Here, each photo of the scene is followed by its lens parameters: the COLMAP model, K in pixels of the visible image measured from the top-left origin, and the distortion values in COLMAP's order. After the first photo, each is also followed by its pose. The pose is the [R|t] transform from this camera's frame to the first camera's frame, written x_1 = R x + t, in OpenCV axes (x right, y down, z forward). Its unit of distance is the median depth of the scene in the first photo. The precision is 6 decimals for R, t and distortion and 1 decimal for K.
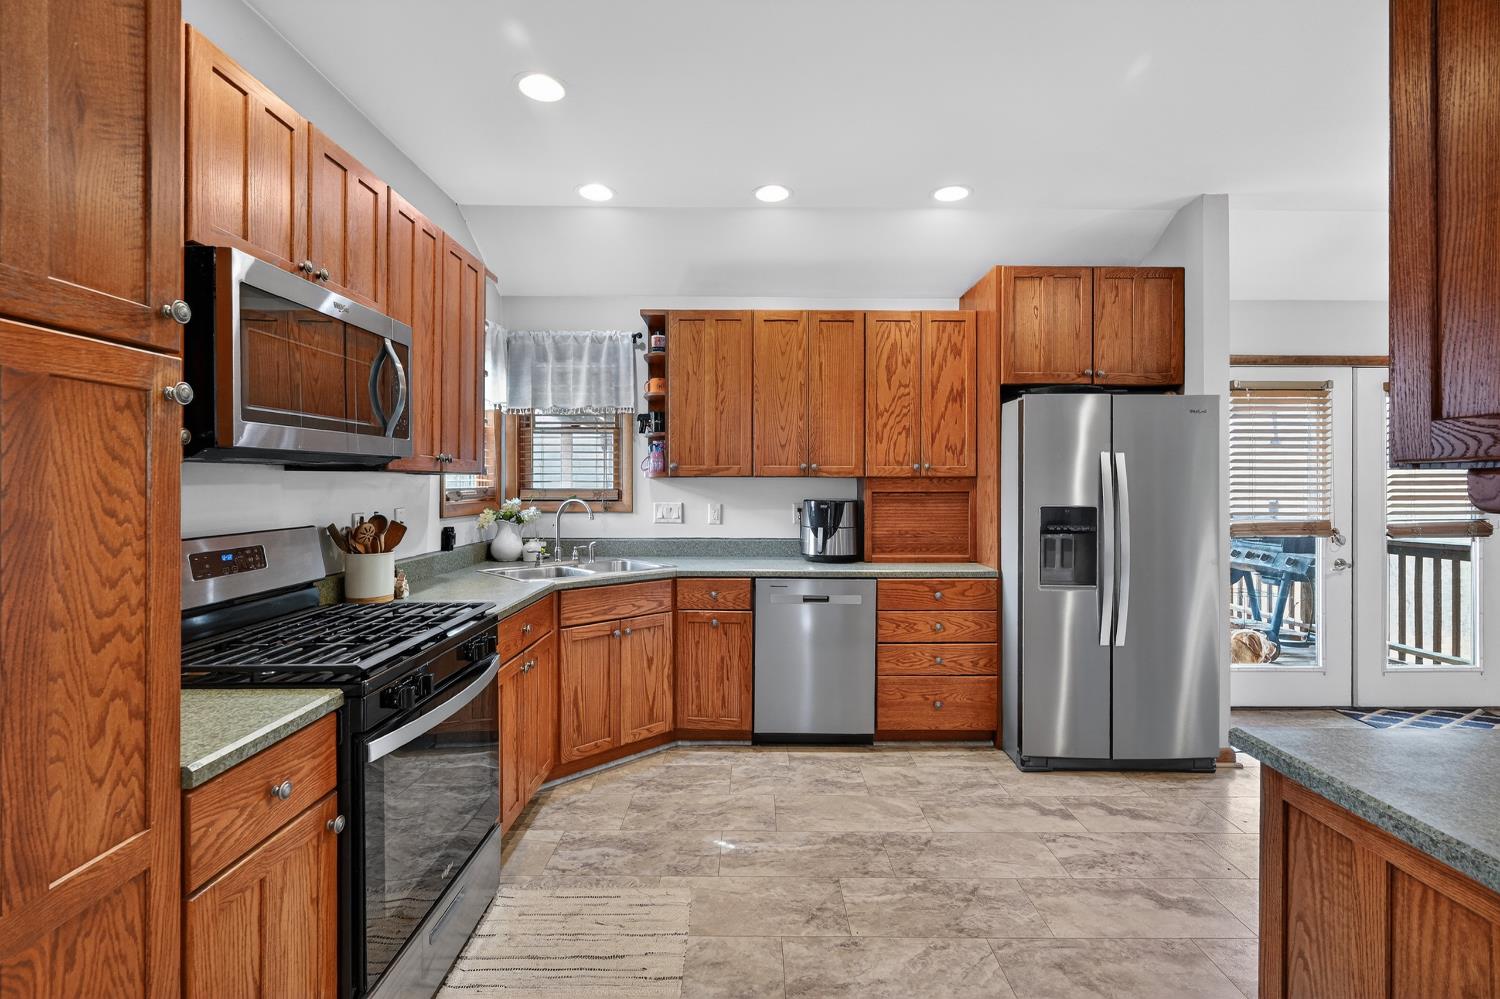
lens RADIAL K [[682.6, 0, 755.1], [0, 682.6, 484.6], [0, 0, 1]] dist [-0.000632, 0.000288]
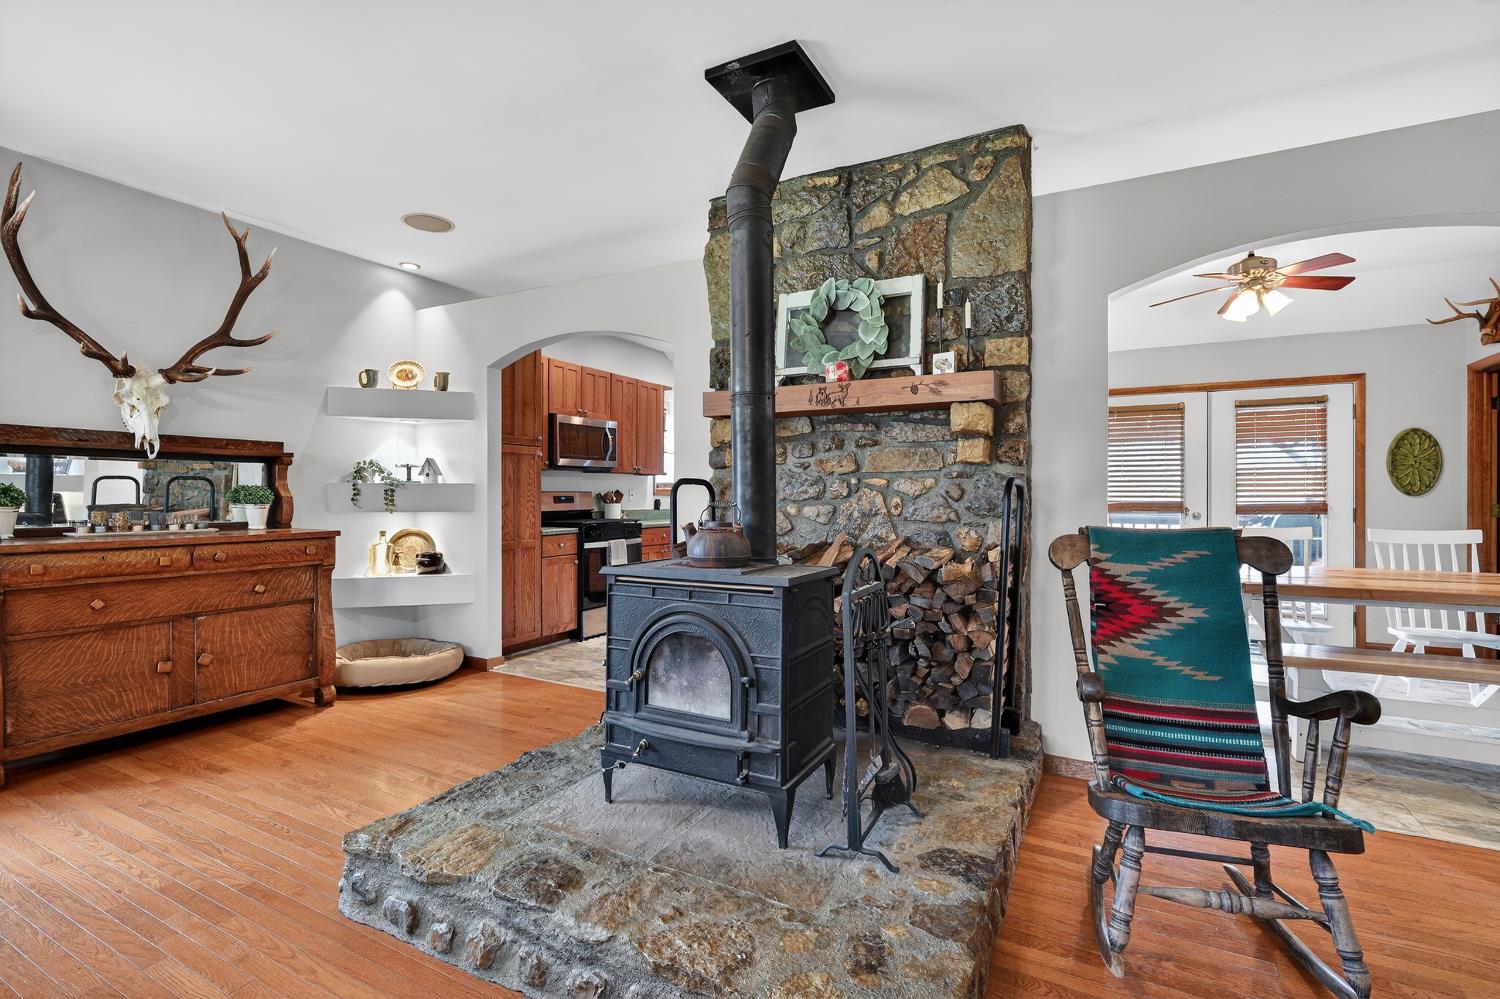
lens RADIAL K [[690.3, 0, 756.0], [0, 690.3, 494.9], [0, 0, 1]] dist [0.001246, -0.000220]
pose [[0.880363, 0.000199, -0.474300, 0.870499], [-0.001224, 0.999998, -0.001852, 0.049889], [0.474299, 0.002211, 0.880361, -0.800070]]
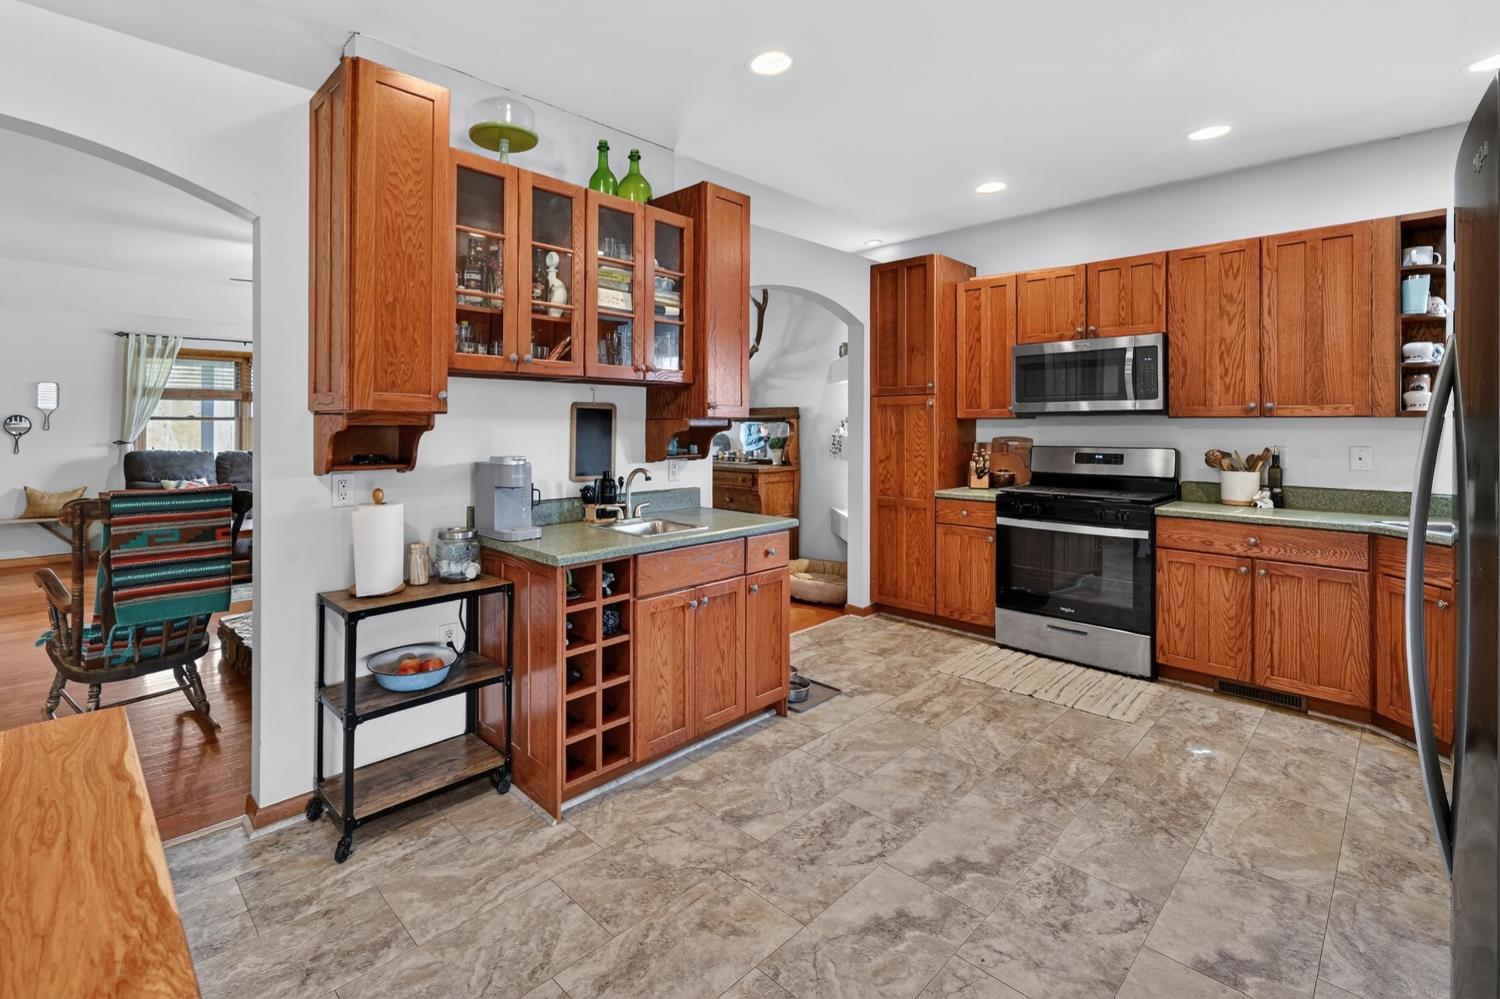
lens RADIAL K [[677.5, 0, 645.1], [0, 677.5, 423.3], [0, 0, 1]] dist [0.000623, -0.000177]
pose [[-0.754642, -0.004347, -0.656122, 0.997077], [-0.004915, 0.999987, -0.000972, 0.001313], [0.656118, 0.002491, -0.754654, 0.907766]]
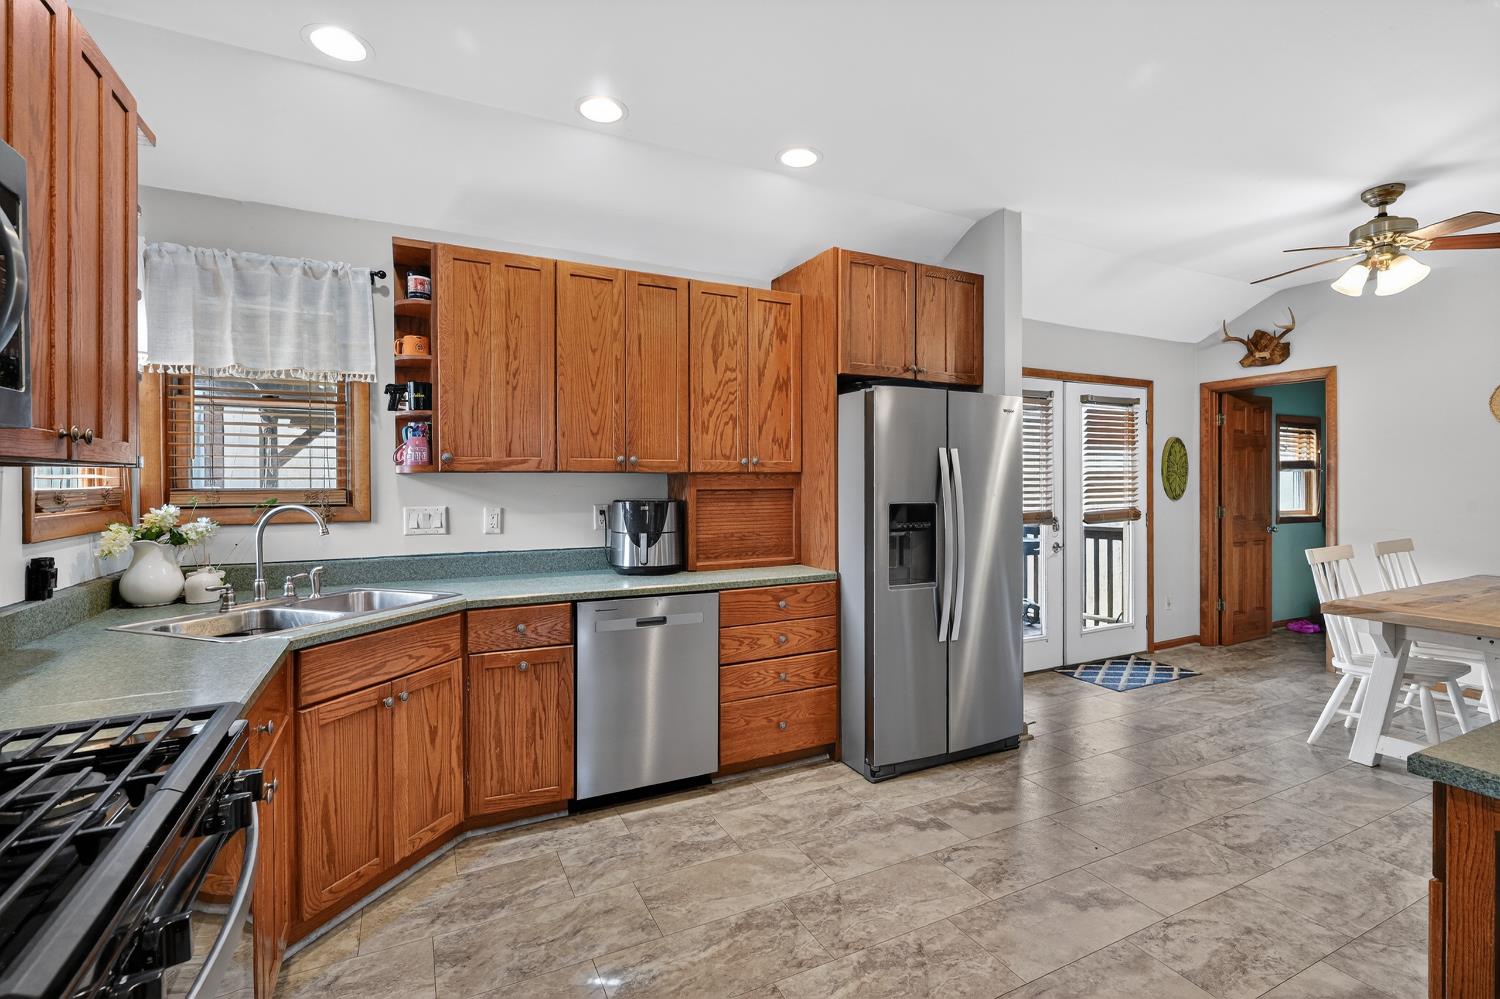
lens RADIAL K [[682.6, 0, 755.1], [0, 682.6, 484.6], [0, 0, 1]] dist [-0.000632, 0.000288]
pose [[0.893196, -0.005948, 0.449629, -0.166528], [0.003554, 0.999975, 0.006167, -0.001085], [-0.449654, -0.003911, 0.893194, 0.211545]]
